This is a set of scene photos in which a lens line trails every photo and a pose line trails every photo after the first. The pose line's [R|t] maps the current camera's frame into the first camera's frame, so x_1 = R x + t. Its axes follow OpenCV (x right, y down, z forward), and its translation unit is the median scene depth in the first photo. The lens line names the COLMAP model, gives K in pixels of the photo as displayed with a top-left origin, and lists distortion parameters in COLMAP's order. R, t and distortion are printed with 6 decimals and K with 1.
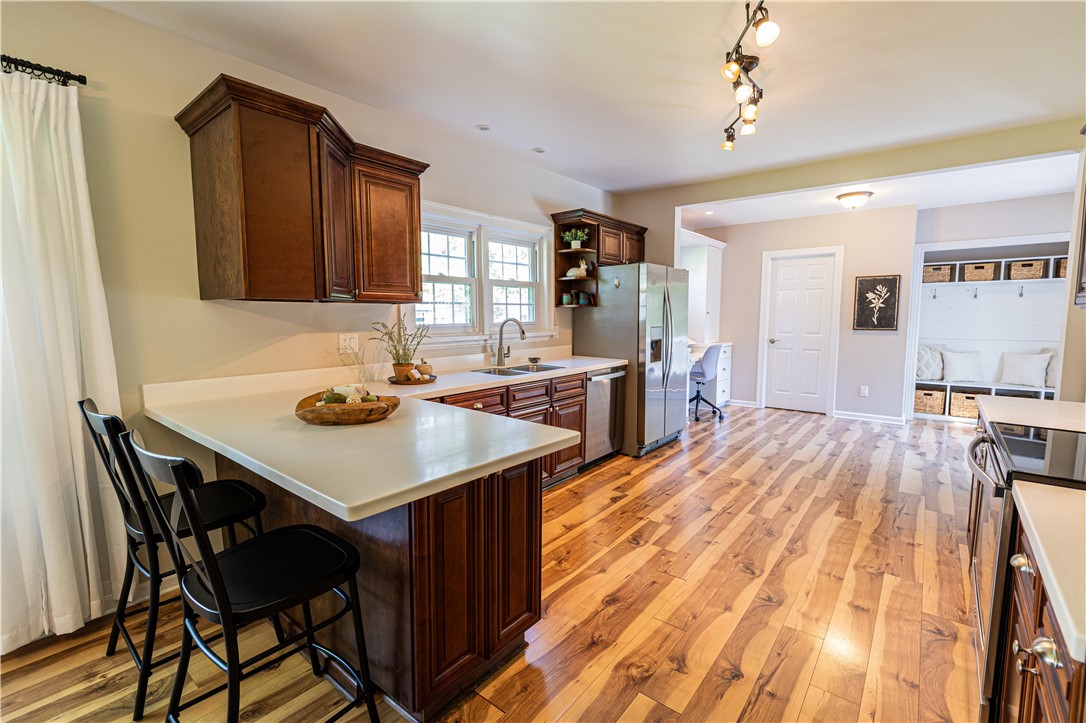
lens RADIAL K [[481.8, 0, 551.5], [0, 481.8, 359.9], [0, 0, 1]] dist [0.001808, 0.000794]
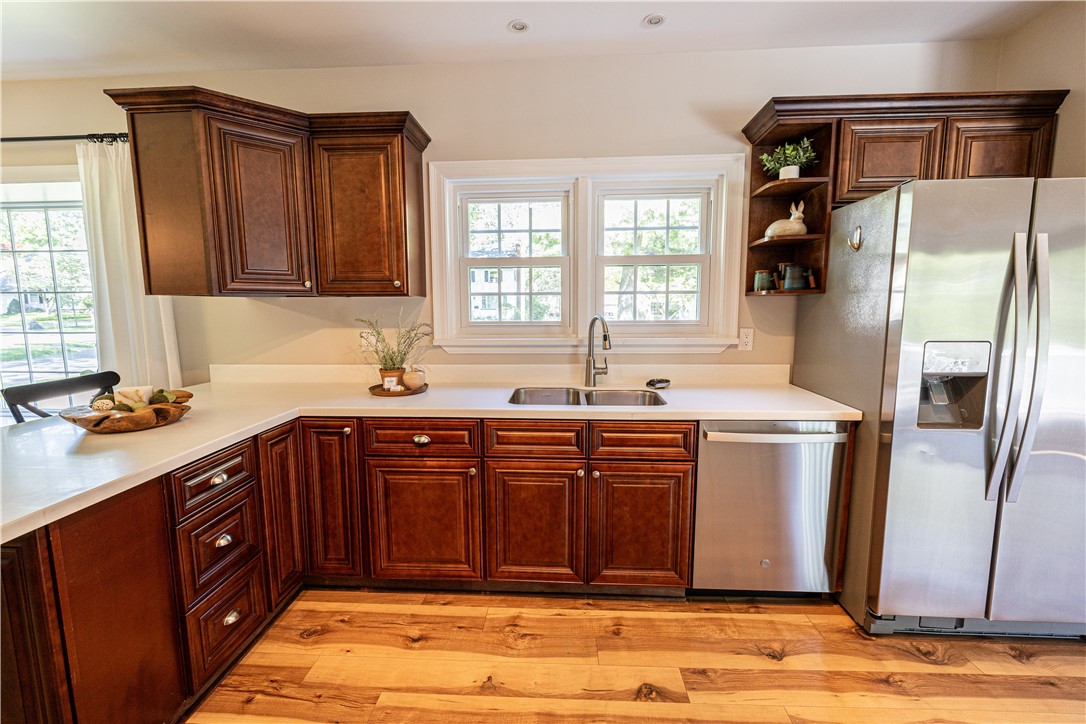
lens RADIAL K [[456.4, 0, 537.0], [0, 456.4, 365.6], [0, 0, 1]] dist [-0.001546, 0.001023]
pose [[0.571425, 0.101105, -0.814402, 0.436006], [-0.074819, 0.994667, 0.070988, -0.065844], [0.817236, 0.020369, 0.575943, 0.681566]]
